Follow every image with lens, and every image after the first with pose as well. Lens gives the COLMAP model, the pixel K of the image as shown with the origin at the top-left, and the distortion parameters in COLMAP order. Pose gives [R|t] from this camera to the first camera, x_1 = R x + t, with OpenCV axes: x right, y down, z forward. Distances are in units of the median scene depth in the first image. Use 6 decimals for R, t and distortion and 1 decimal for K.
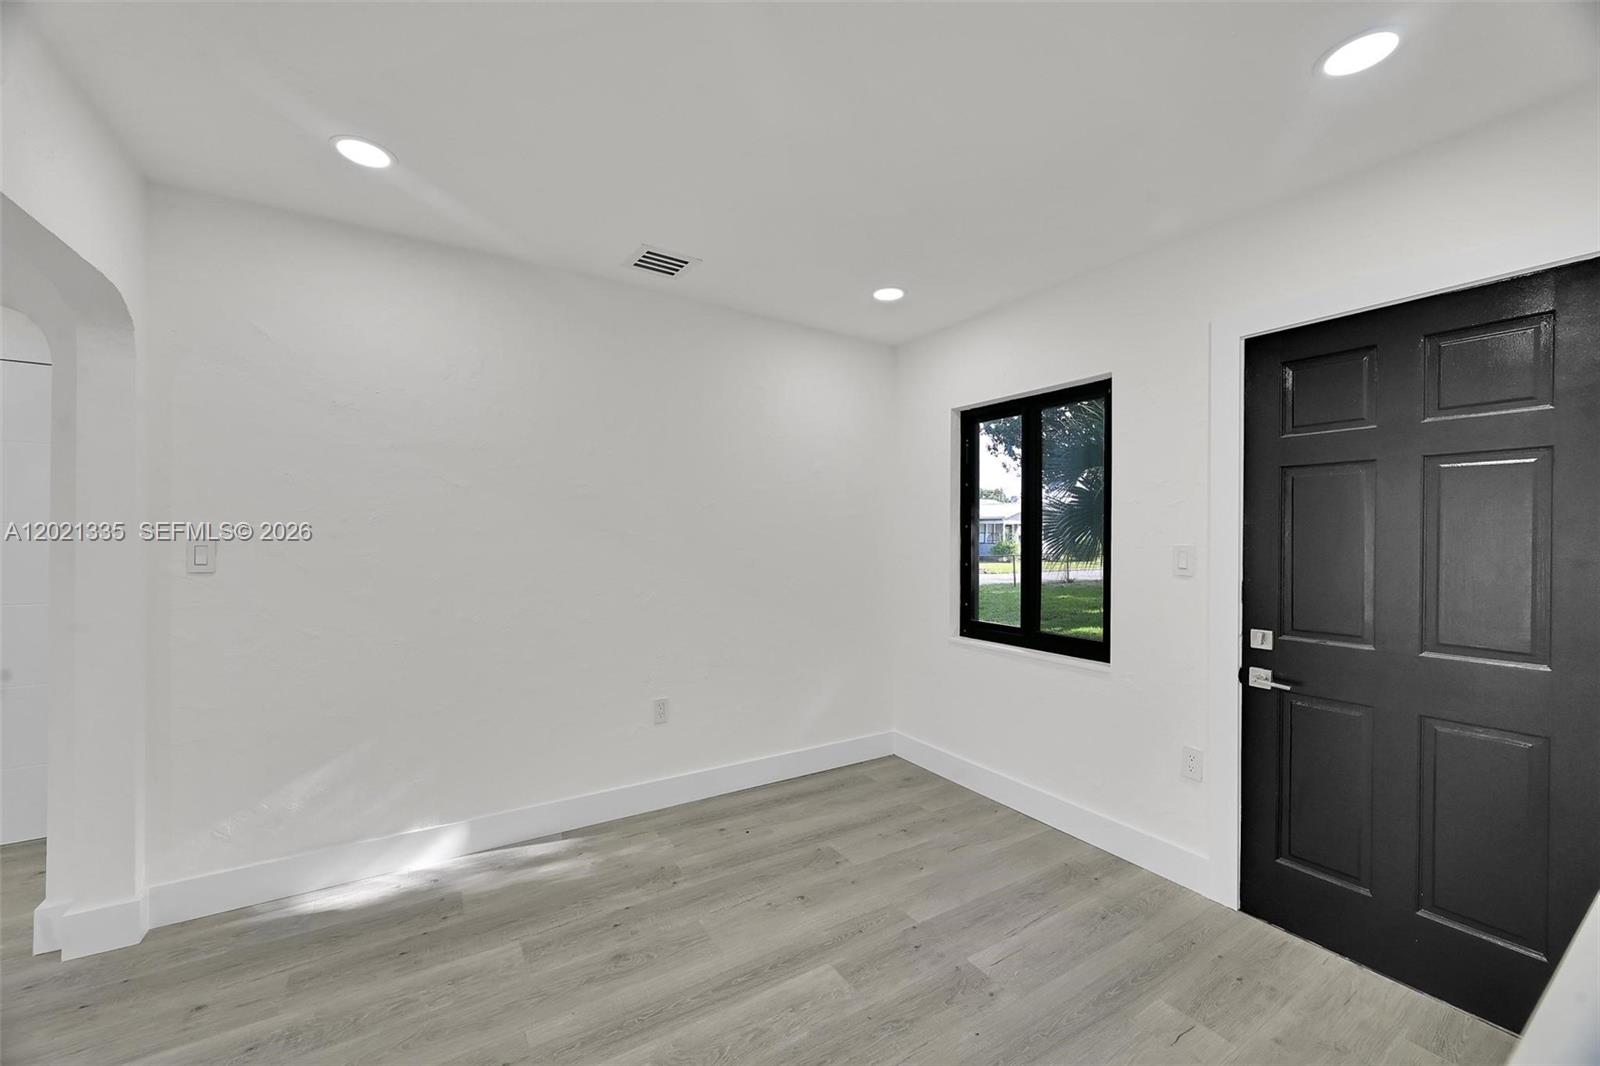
lens RADIAL K [[621.0, 0, 798.5], [0, 621.0, 538.4], [0, 0, 1]] dist [-0.000605, 0.000029]
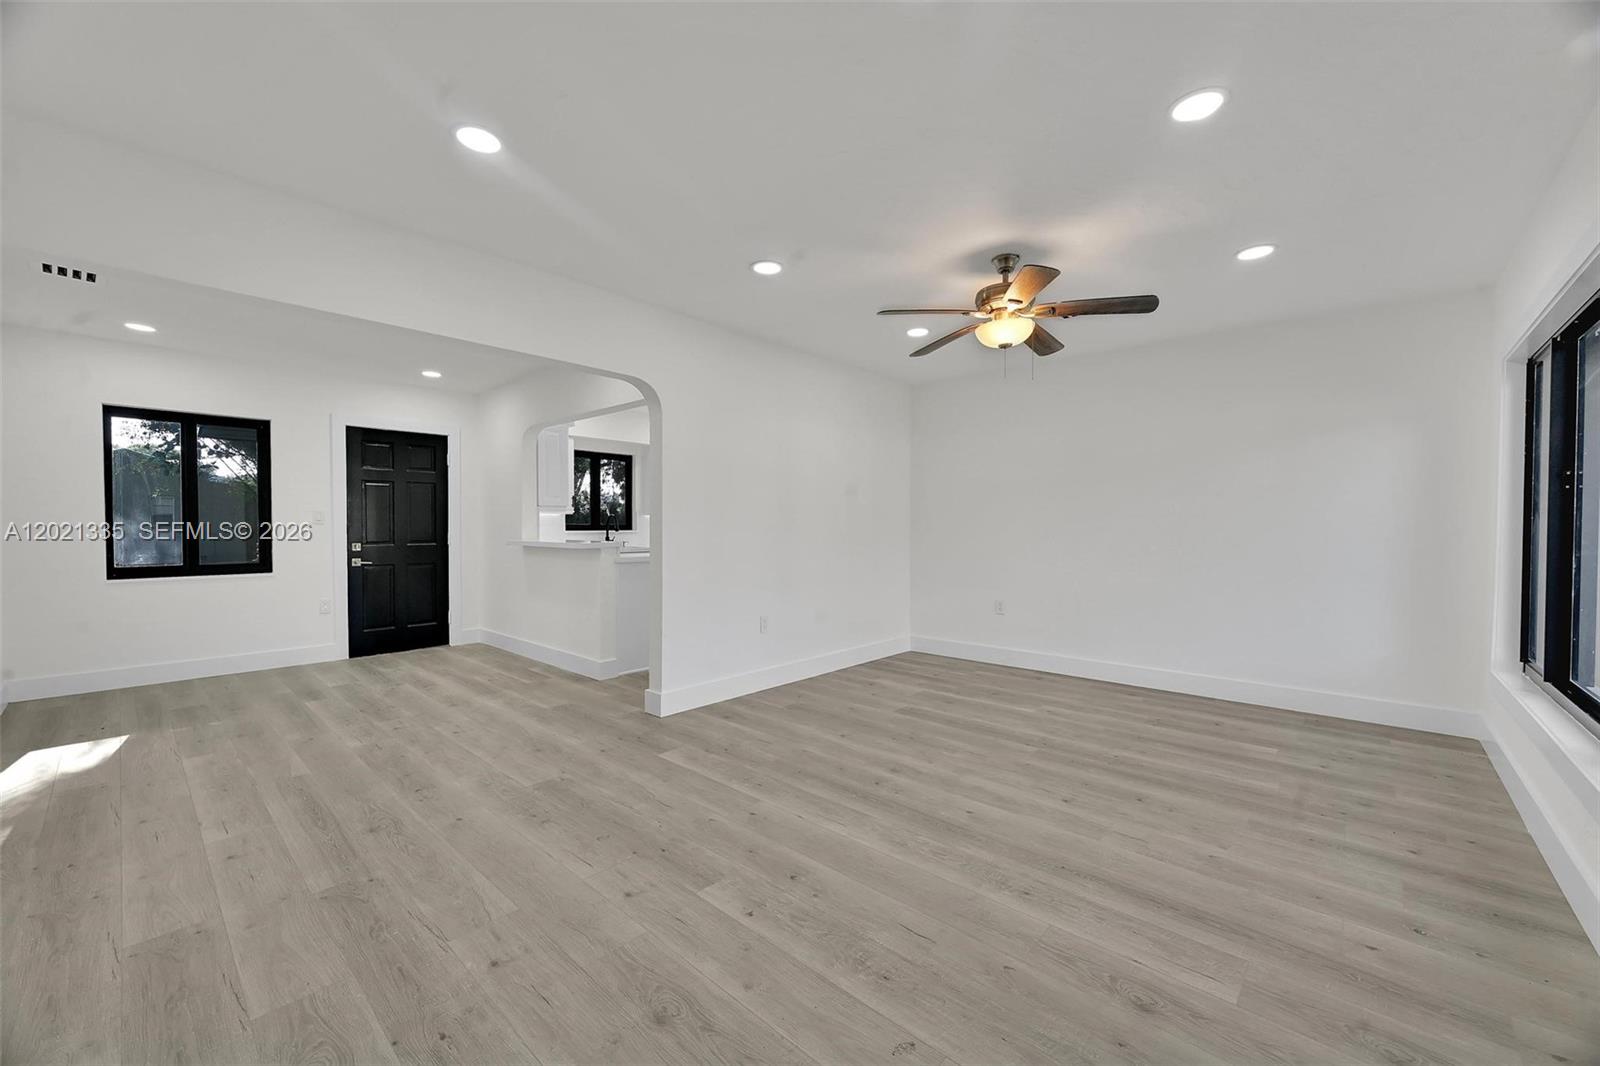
lens RADIAL K [[621.0, 0, 795.6], [0, 621.0, 535.7], [0, 0, 1]] dist [-0.000605, 0.000029]
pose [[-0.267157, -0.023151, 0.963375, -2.081695], [-0.000932, 0.999717, 0.023766, 0.051865], [-0.963653, 0.005452, -0.267103, -0.053276]]
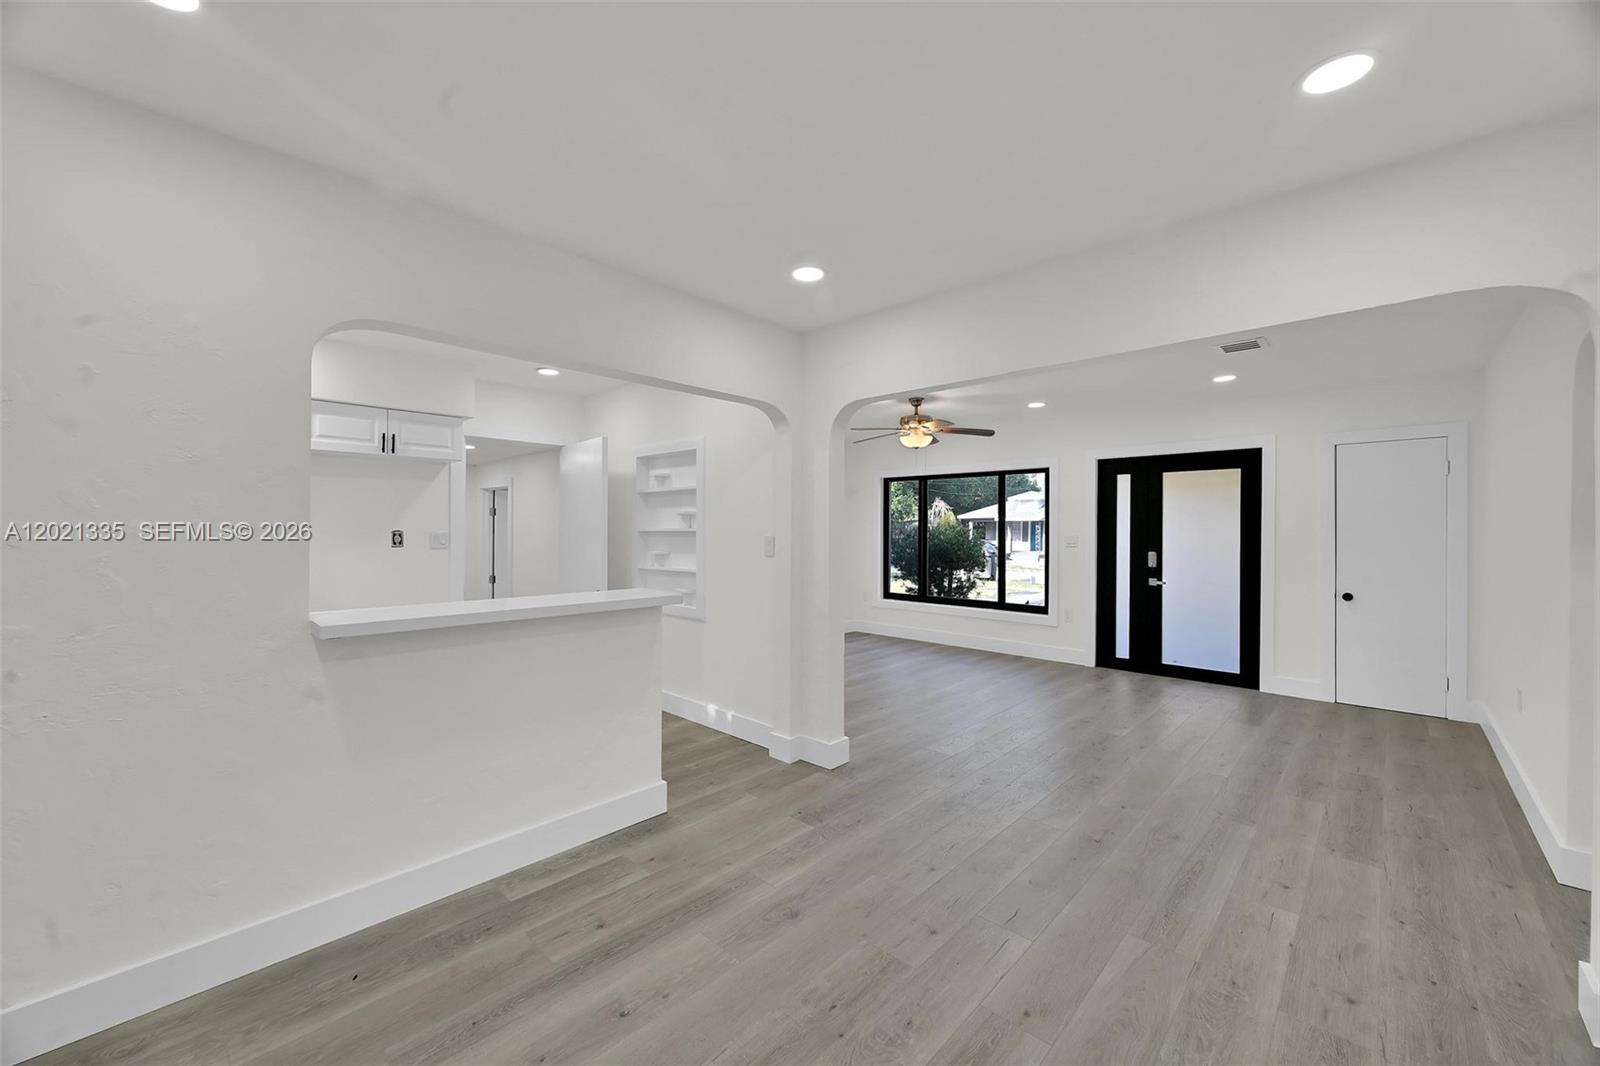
lens RADIAL K [[621.0, 0, 792.9], [0, 621.0, 531.4], [0, 0, 1]] dist [-0.000605, 0.000029]
pose [[-0.969761, -0.012016, -0.243760, 0.150335], [-0.013793, 0.999889, 0.005582, -0.013329], [0.243666, 0.008775, -0.969819, 1.350453]]
